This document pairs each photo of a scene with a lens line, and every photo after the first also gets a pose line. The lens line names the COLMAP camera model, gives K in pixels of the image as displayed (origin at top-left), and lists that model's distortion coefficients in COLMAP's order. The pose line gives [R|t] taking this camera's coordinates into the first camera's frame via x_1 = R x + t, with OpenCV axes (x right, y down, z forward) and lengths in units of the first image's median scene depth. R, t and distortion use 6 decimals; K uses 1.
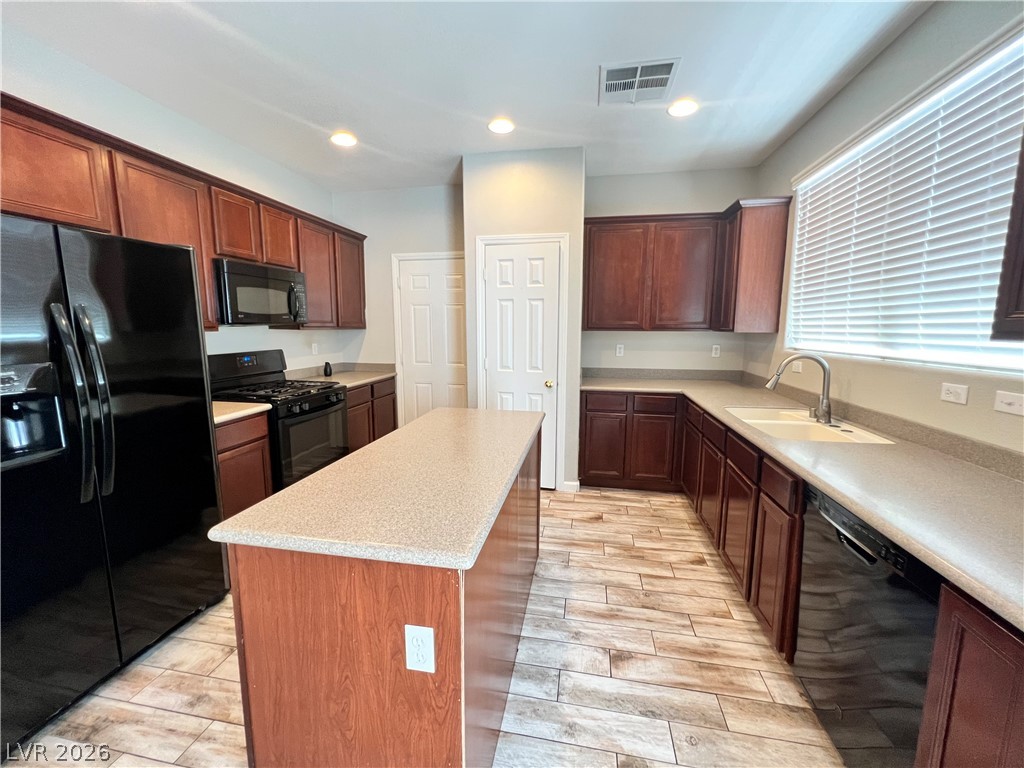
lens RADIAL K [[409.3, 0, 512.0], [0, 409.3, 380.7], [0, 0, 1]] dist [0.001253, 0.000189]
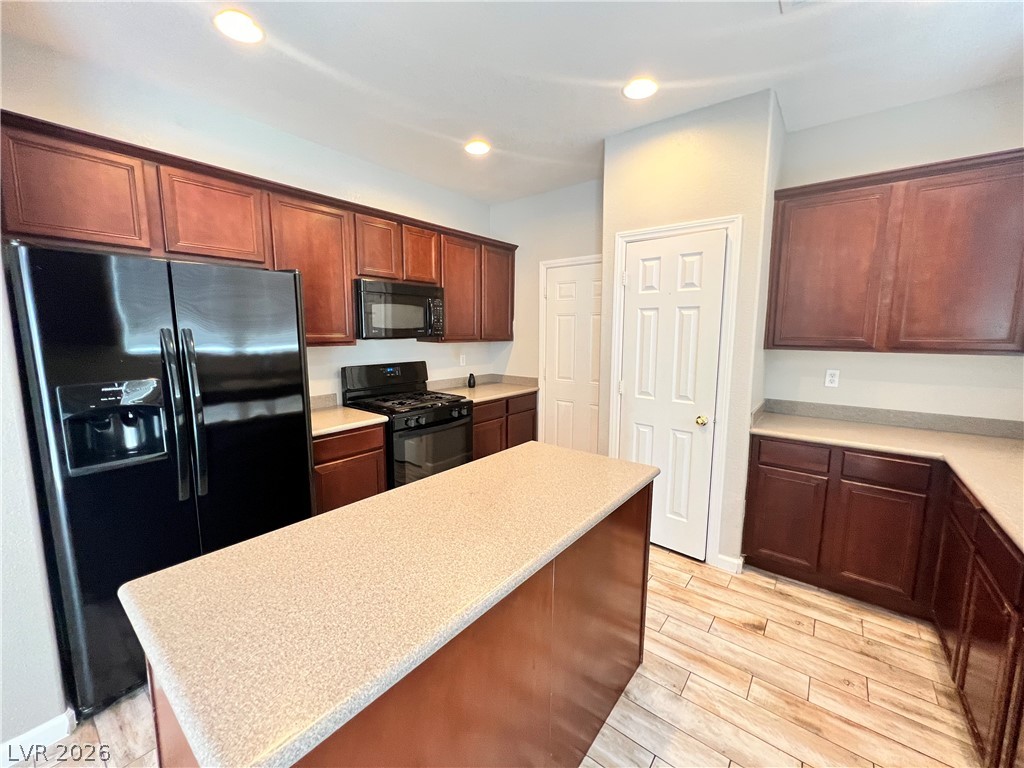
lens RADIAL K [[409.3, 0, 511.8], [0, 409.3, 381.2], [0, 0, 1]] dist [0.001253, 0.000189]
pose [[0.884574, 0.059028, -0.462650, 0.156220], [-0.064411, 0.997915, 0.004168, -0.054577], [0.461932, 0.026114, 0.886531, 0.219320]]
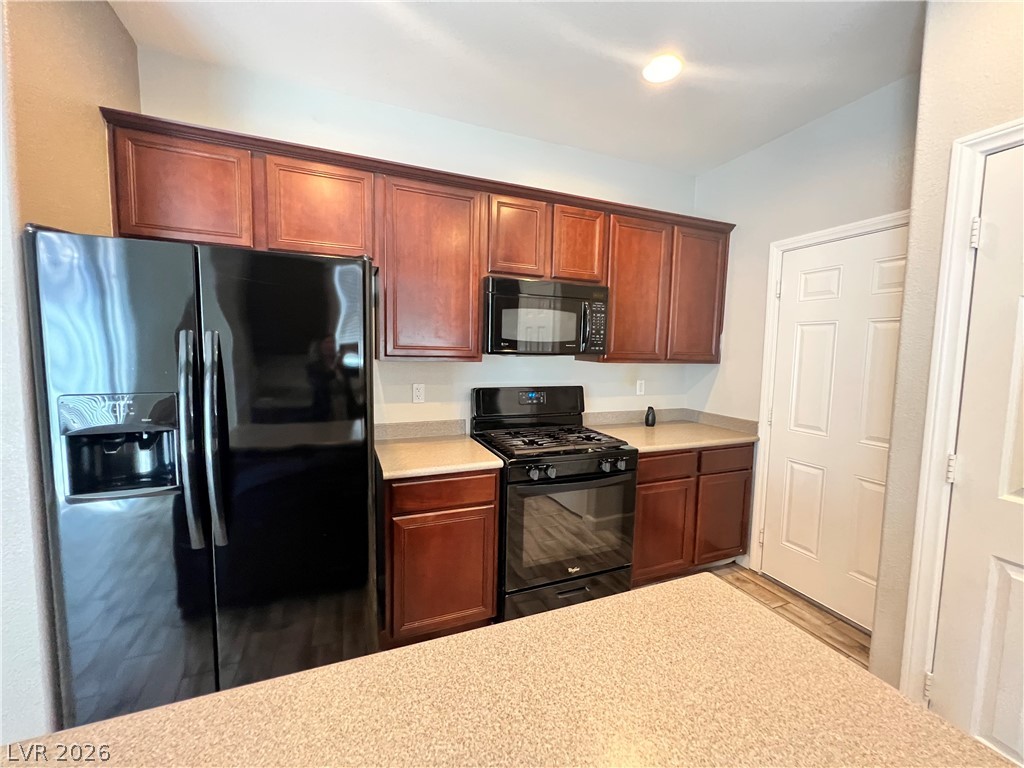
lens RADIAL K [[409.3, 0, 512.6], [0, 409.3, 381.5], [0, 0, 1]] dist [0.001253, 0.000189]
pose [[0.543739, 0.076190, -0.835789, 0.033476], [-0.132003, 0.991239, 0.004483, -0.089156], [0.828808, 0.107890, 0.549032, 0.570969]]
